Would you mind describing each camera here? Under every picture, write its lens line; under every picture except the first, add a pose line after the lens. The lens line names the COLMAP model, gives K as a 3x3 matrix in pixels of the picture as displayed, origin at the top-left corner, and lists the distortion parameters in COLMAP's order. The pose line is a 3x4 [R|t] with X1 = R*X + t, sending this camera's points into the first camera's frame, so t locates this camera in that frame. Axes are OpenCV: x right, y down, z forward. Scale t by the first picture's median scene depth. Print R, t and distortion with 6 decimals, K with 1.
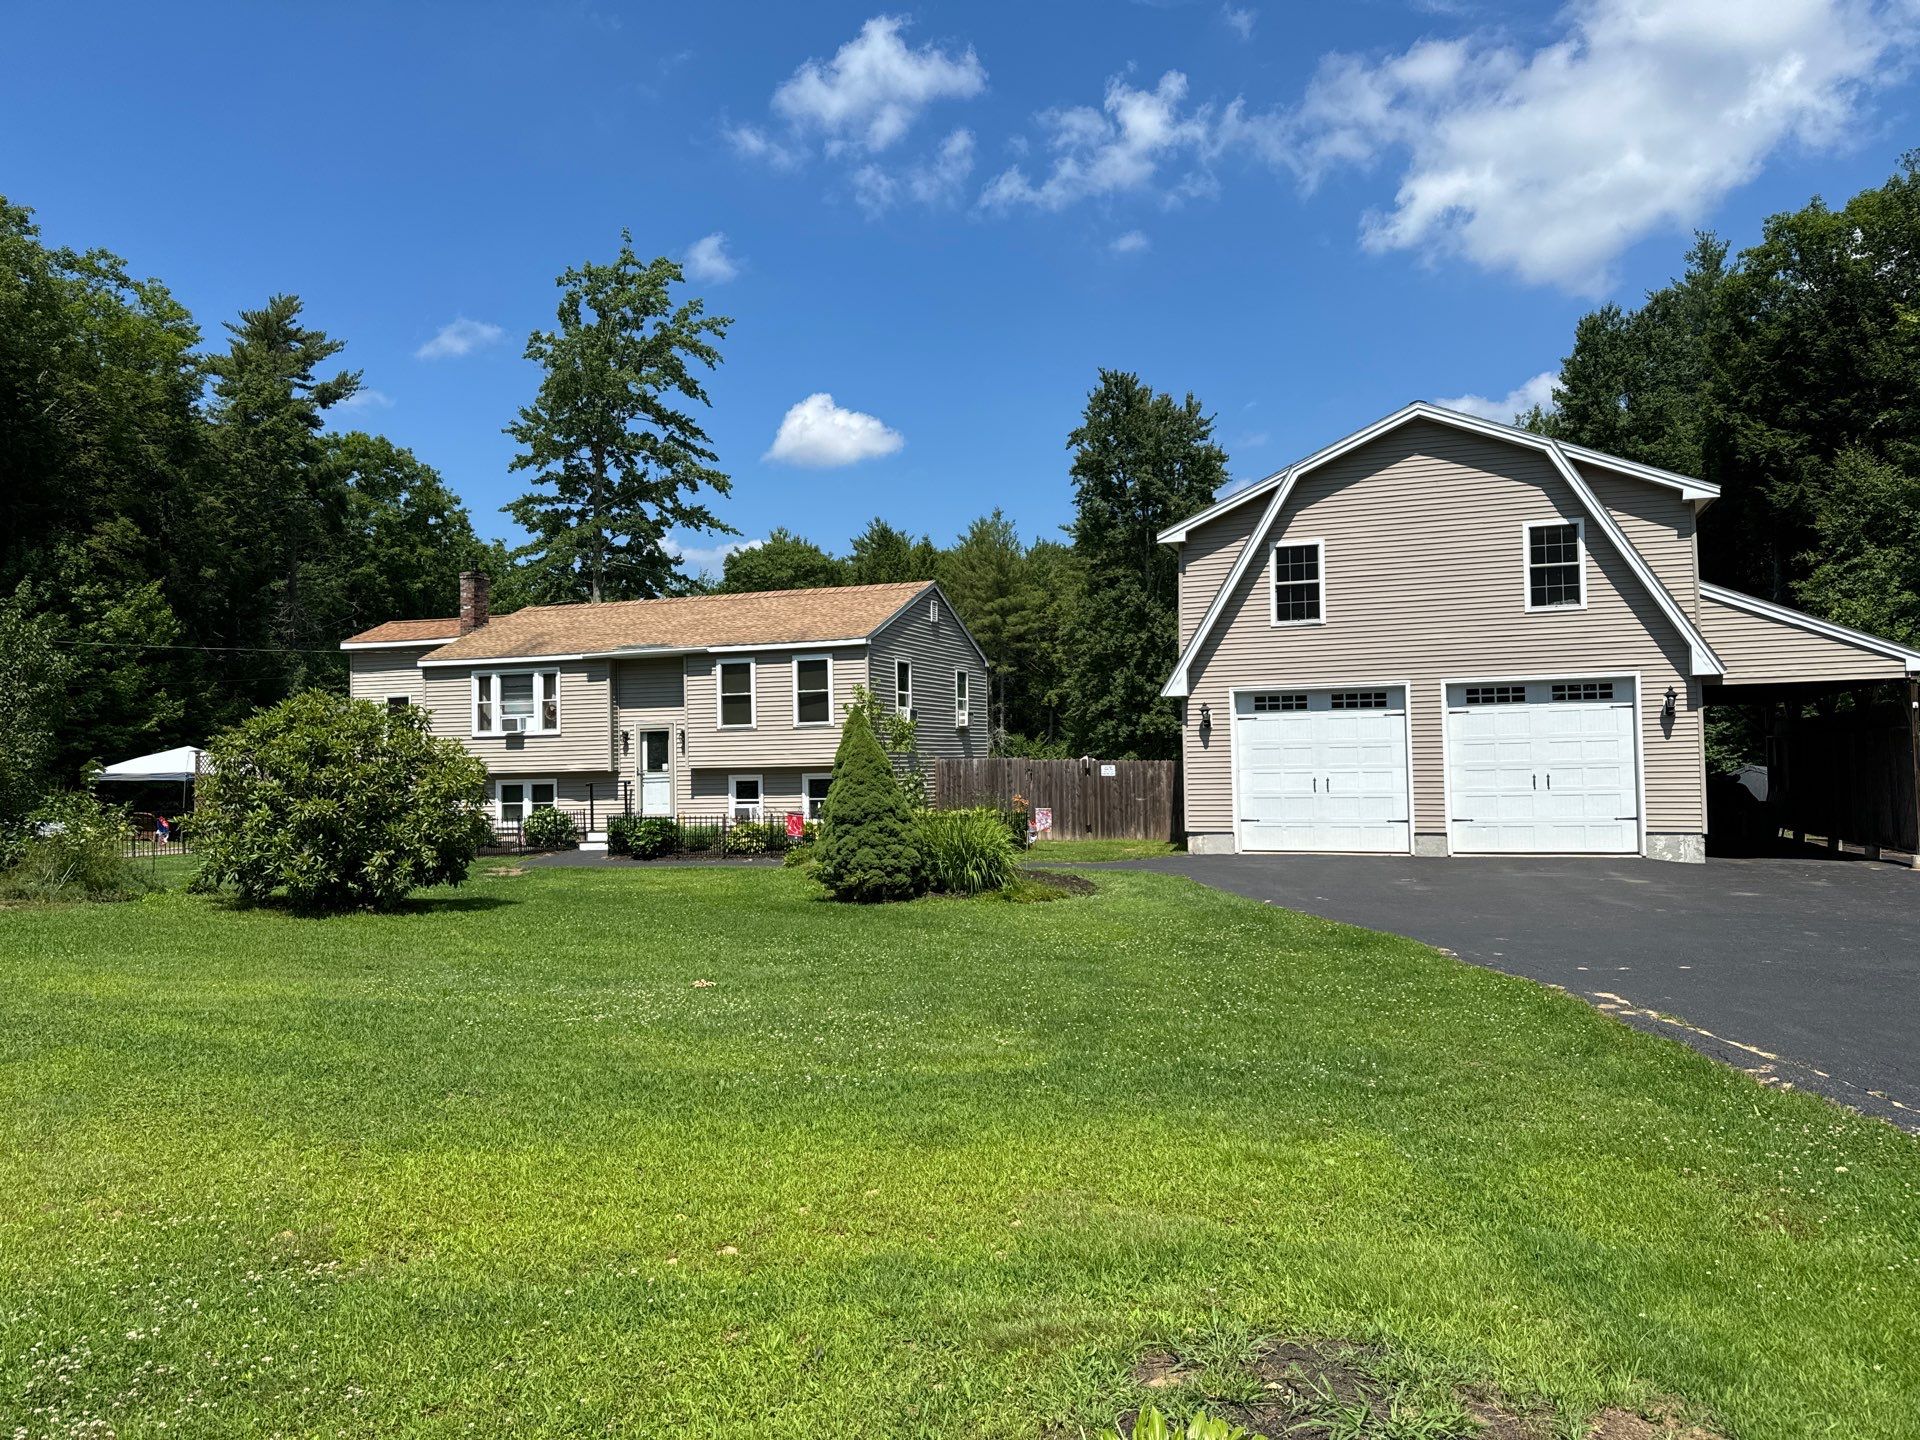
lens RADIAL K [[1221.6, 0, 951.2], [0, 1221.6, 711.4], [0, 0, 1]] dist [0.133200, -0.213410]
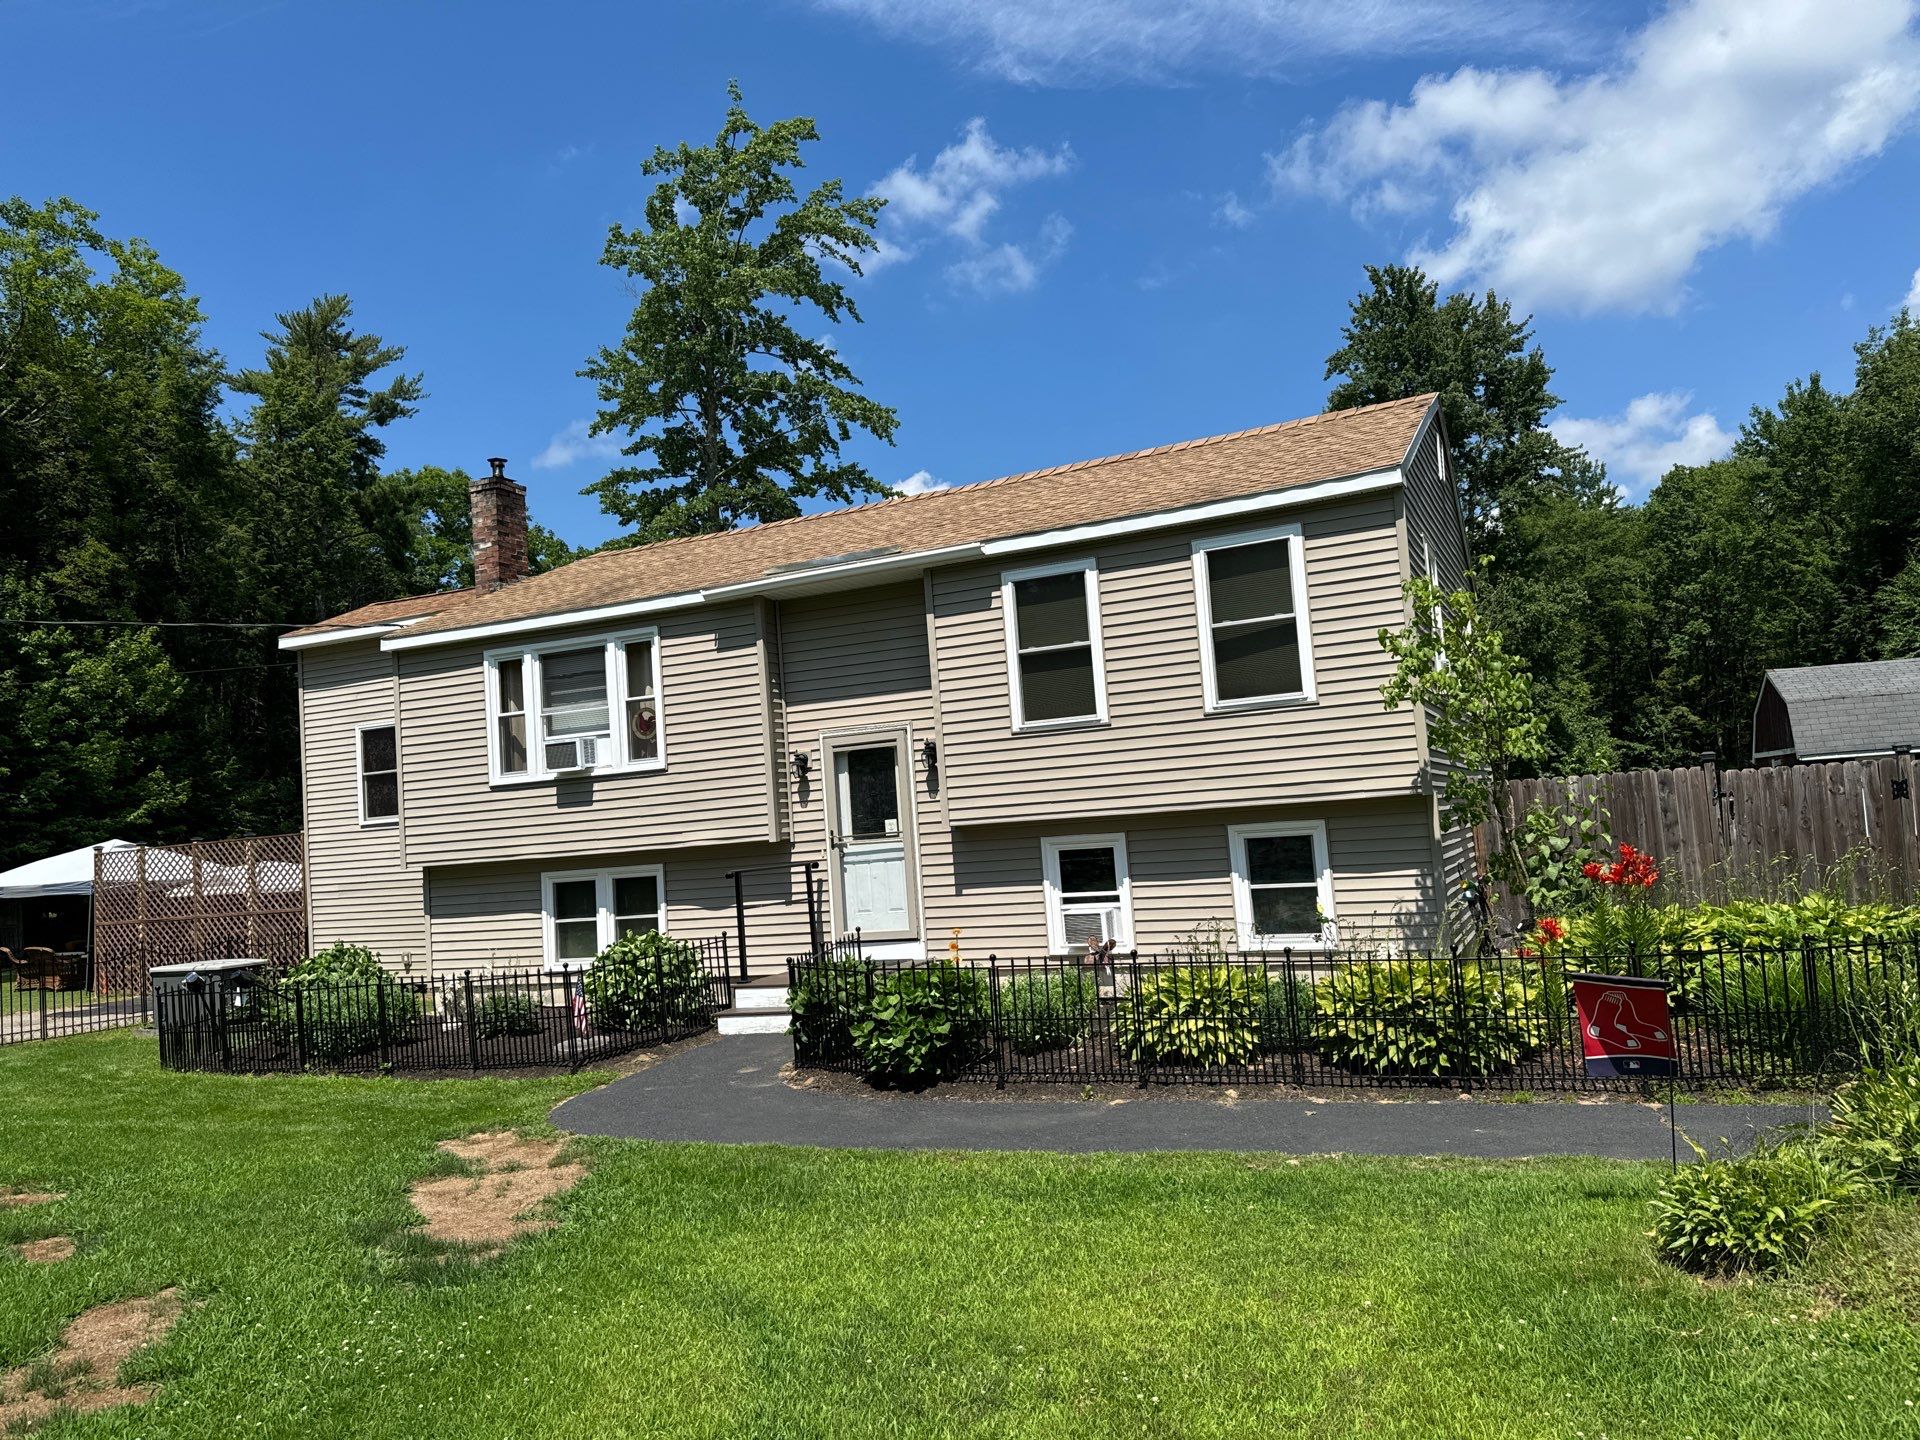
lens RADIAL K [[1271.2, 0, 960.0], [0, 1271.2, 720.0], [0, 0, 1]] dist [0.154436, -0.237686]
pose [[0.994360, -0.057984, -0.088802, -0.156603], [0.054382, 0.997617, -0.042461, 0.026210], [0.091052, 0.037392, 0.995144, 0.511131]]
